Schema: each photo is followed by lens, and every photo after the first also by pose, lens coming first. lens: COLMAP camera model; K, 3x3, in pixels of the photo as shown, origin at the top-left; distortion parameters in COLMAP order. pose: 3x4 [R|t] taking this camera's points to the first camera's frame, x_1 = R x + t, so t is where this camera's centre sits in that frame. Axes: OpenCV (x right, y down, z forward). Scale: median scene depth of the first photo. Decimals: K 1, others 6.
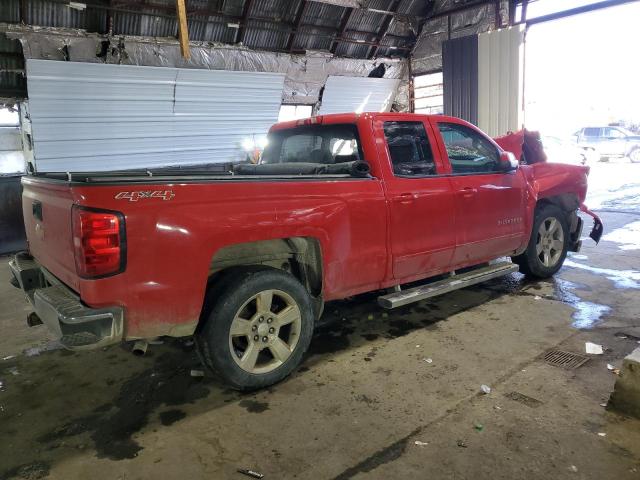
lens RADIAL K [[490.2, 0, 314.0], [0, 490.2, 239.1], [0, 0, 1]] dist [0.002916, 0.004664]
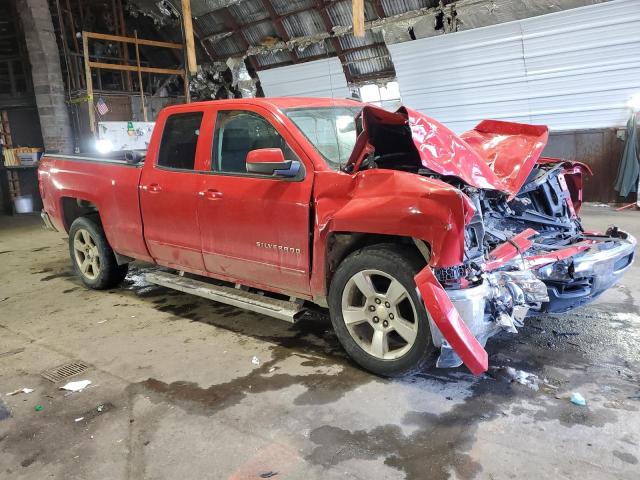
lens RADIAL K [[490.2, 0, 314.0], [0, 490.2, 239.1], [0, 0, 1]] dist [0.002916, 0.004664]
pose [[0.226051, 0.231721, -0.946153, 0.739629], [-0.128134, 0.969928, 0.206931, -0.137120], [0.965651, 0.074458, 0.248945, 0.604838]]
